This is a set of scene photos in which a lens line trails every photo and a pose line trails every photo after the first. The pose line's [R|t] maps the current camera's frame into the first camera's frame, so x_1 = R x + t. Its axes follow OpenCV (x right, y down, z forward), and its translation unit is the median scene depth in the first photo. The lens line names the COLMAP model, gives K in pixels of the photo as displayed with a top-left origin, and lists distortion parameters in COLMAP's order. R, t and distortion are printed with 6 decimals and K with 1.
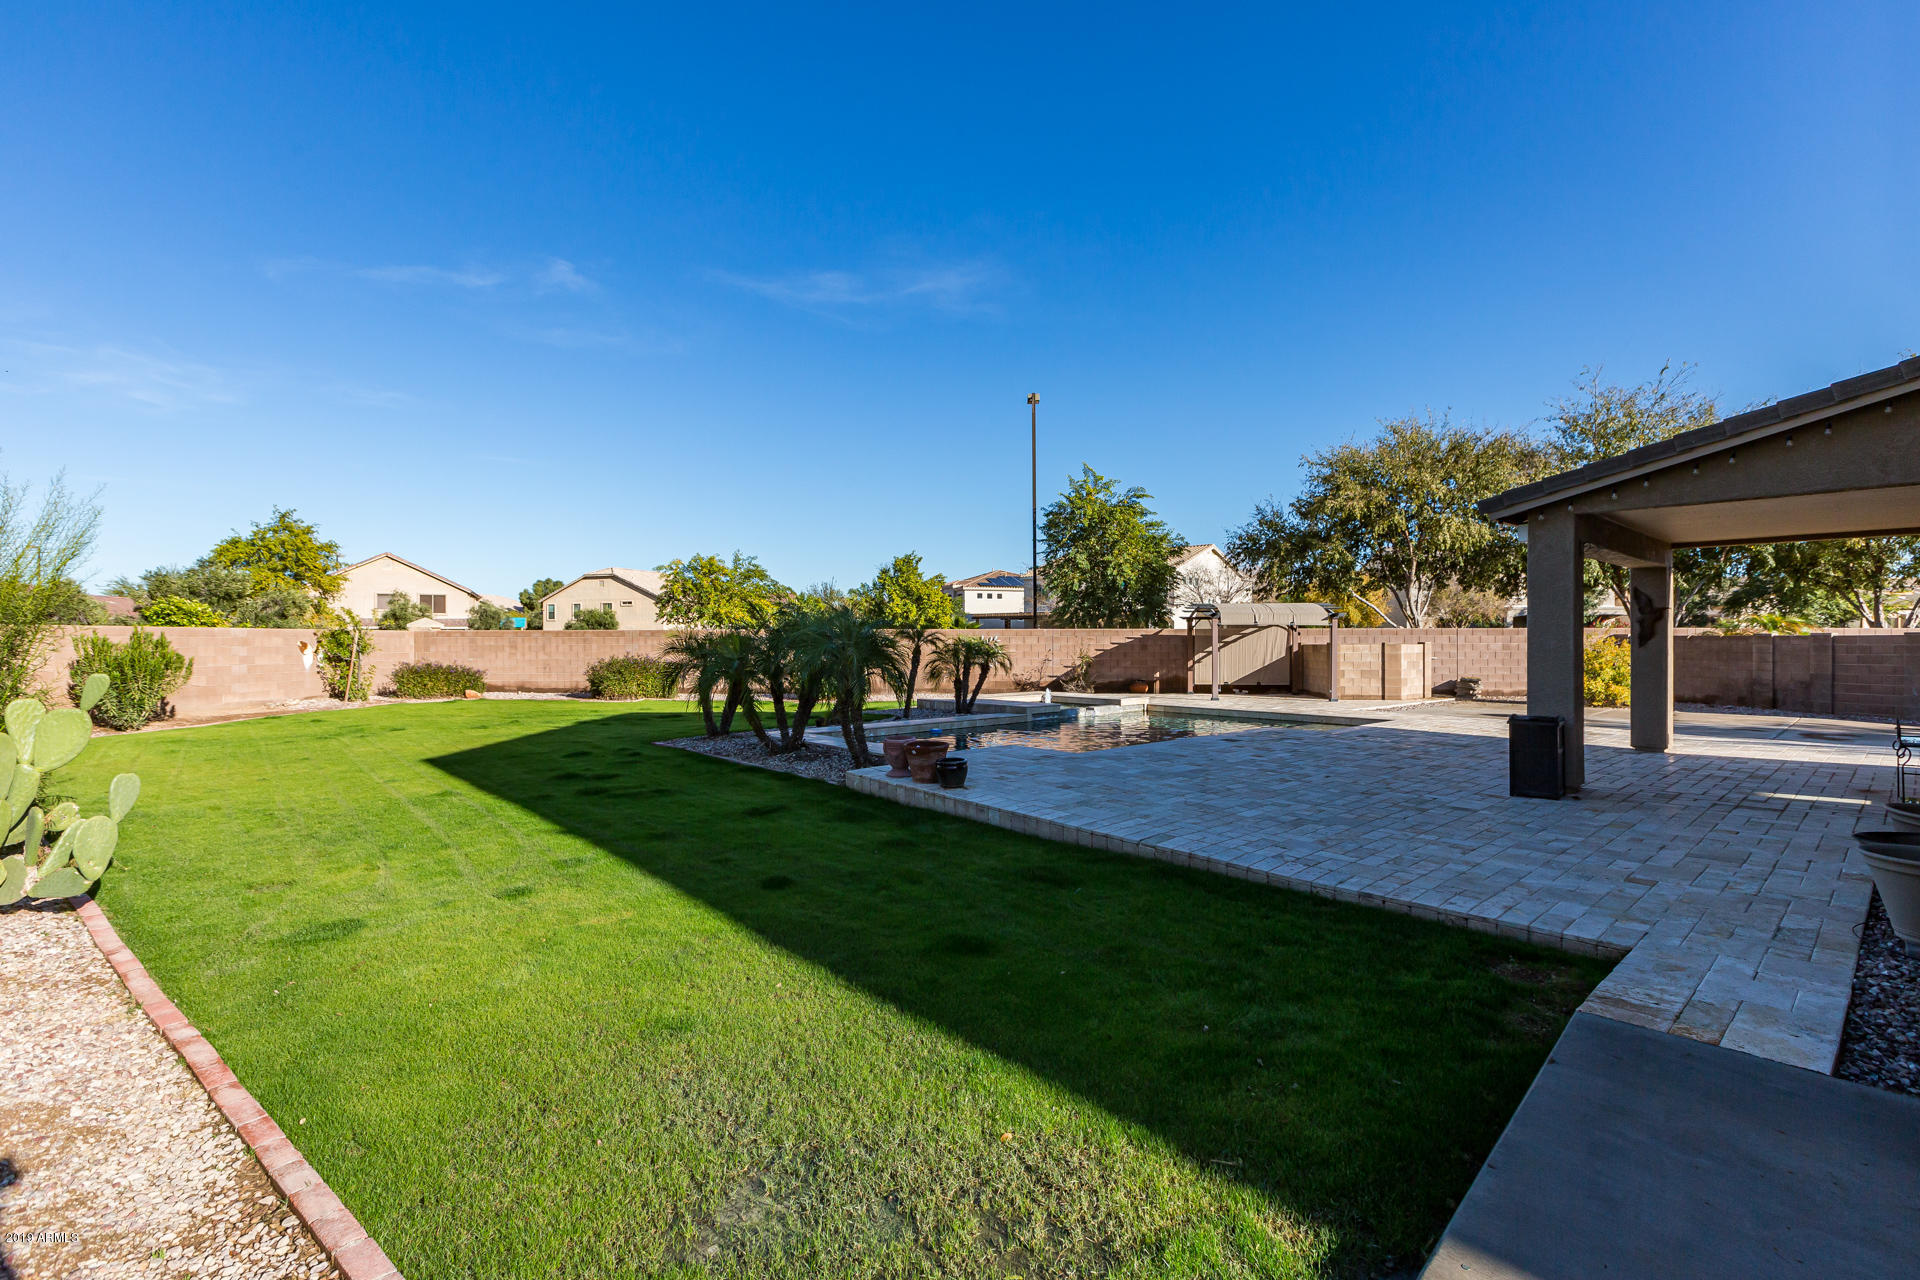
lens RADIAL K [[879.2, 0, 960.0], [0, 879.2, 640.0], [0, 0, 1]] dist [-0.001992, -0.000582]
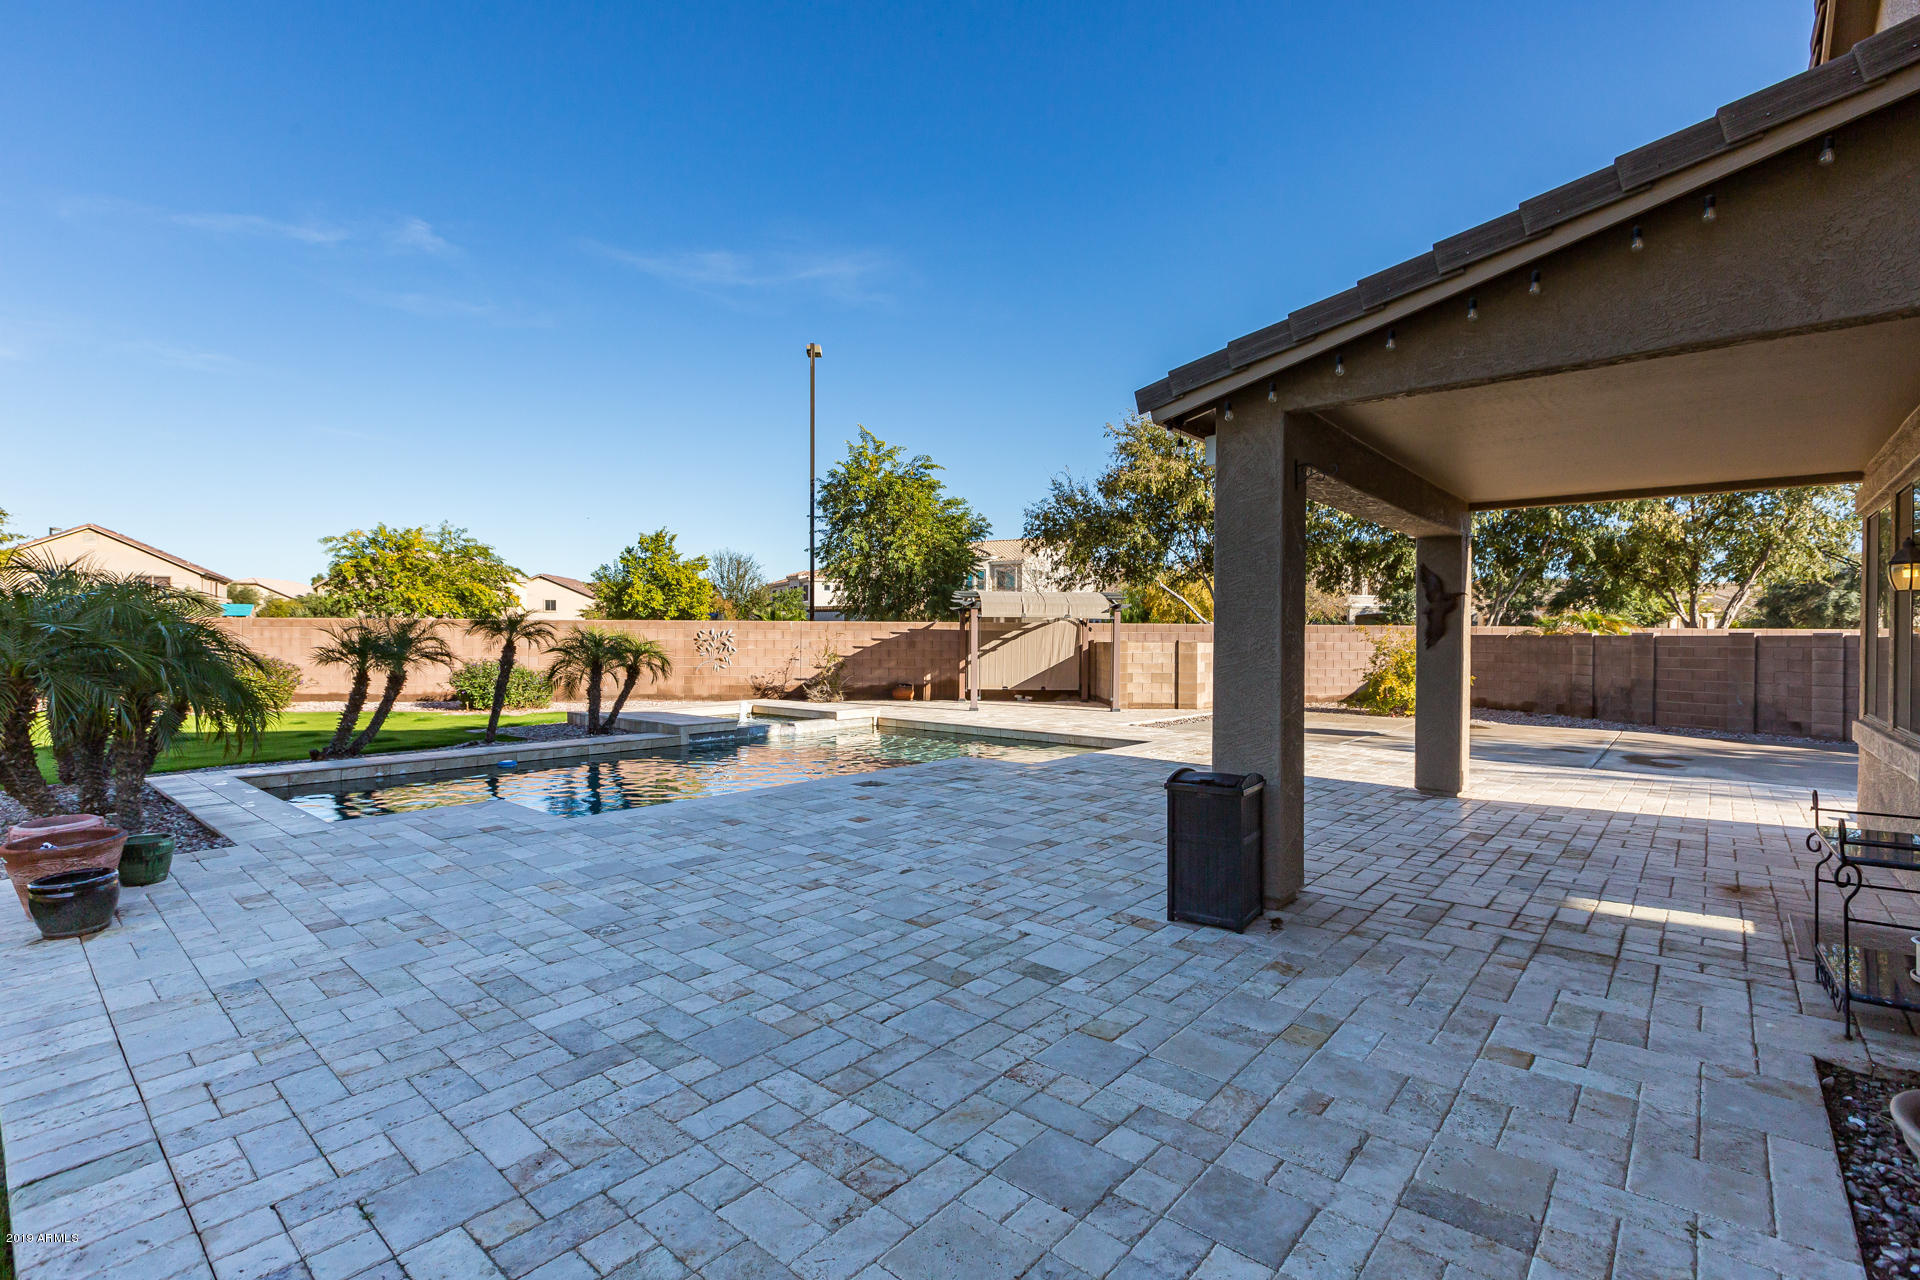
lens RADIAL K [[870.9, 0, 984.5], [0, 870.9, 639.7], [0, 0, 1]] dist [0.000629, -0.000339]
pose [[0.990271, 0.006653, 0.138990, 0.162762], [-0.007232, 0.999967, 0.003658, 0.000423], [-0.138961, -0.004628, 0.990287, 0.178481]]
